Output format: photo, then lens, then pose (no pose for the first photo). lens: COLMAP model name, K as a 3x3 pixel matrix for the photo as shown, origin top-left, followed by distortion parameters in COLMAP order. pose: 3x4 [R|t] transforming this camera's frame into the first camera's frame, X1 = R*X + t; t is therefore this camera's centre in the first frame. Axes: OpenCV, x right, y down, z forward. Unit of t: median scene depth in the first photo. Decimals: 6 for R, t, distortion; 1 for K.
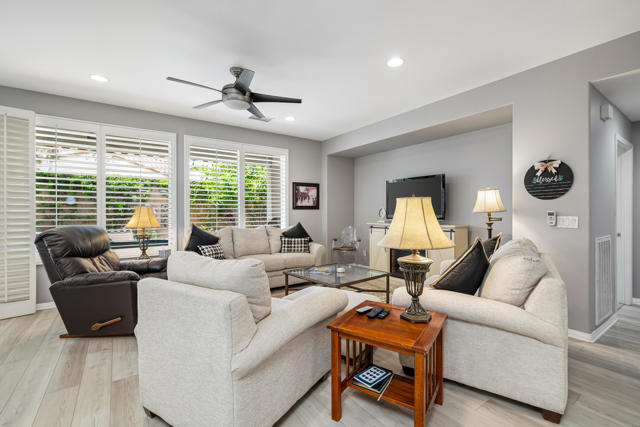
lens RADIAL K [[287.2, 0, 320.0], [0, 287.2, 213.5], [0, 0, 1]] dist [-0.000994, -0.000575]
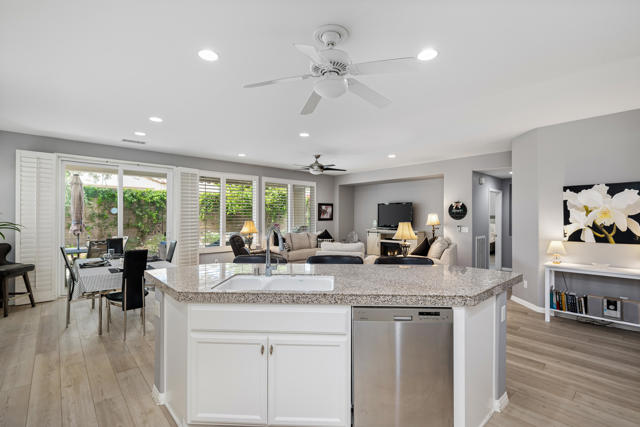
lens RADIAL K [[292.7, 0, 320.0], [0, 292.7, 213.5], [0, 0, 1]] dist [0.000404, 0.000051]
pose [[0.992757, 0.005897, 0.119999, -0.425353], [-0.004246, 0.999893, -0.014013, -0.047617], [-0.120069, 0.013402, 0.992675, -0.888907]]
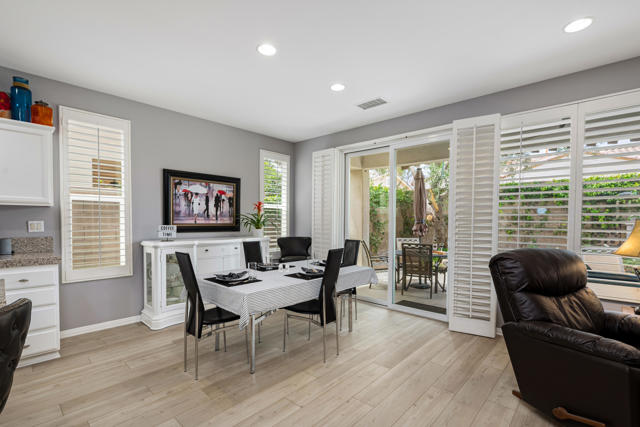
lens RADIAL K [[301.4, 0, 320.1], [0, 301.4, 228.8], [0, 0, 1]] dist [-0.000482, 0.000184]
pose [[0.214822, 0.030714, -0.976170, -0.186000], [-0.009136, 0.999525, 0.029438, -0.020284], [0.976611, 0.002594, 0.215000, 0.245883]]
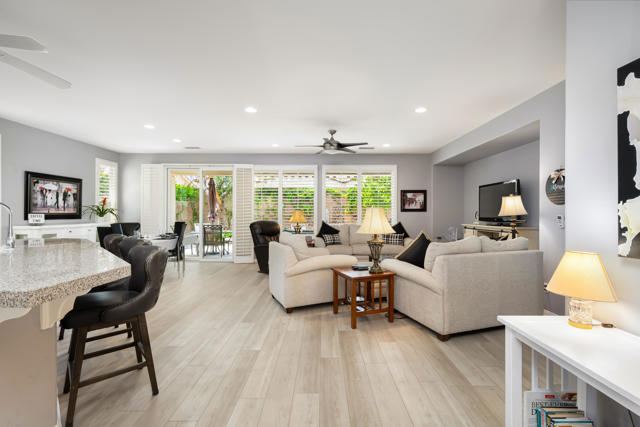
lens RADIAL K [[285.3, 0, 320.0], [0, 285.3, 213.5], [0, 0, 1]] dist [-0.000716, -0.000070]
pose [[0.811810, 0.005034, -0.583901, 0.538999], [-0.005991, 0.999982, 0.000292, -0.007580], [0.583892, 0.003261, 0.811825, -0.347826]]
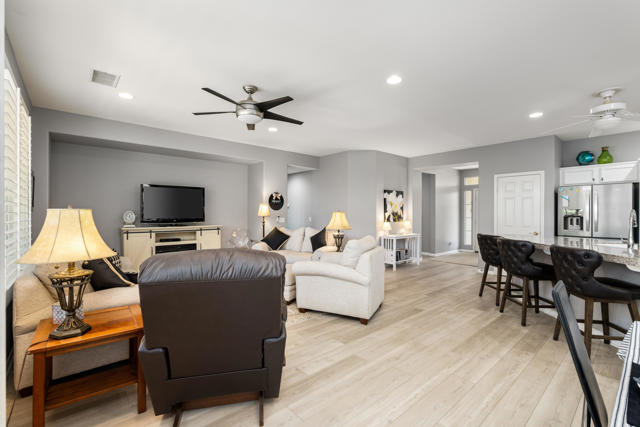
lens RADIAL K [[285.3, 0, 320.0], [0, 285.3, 213.5], [0, 0, 1]] dist [-0.000716, -0.000070]
pose [[-0.106298, -0.001314, 0.994333, -1.153300], [0.000150, 0.999999, 0.001338, -0.020422], [-0.994334, 0.000291, -0.106298, 0.708190]]
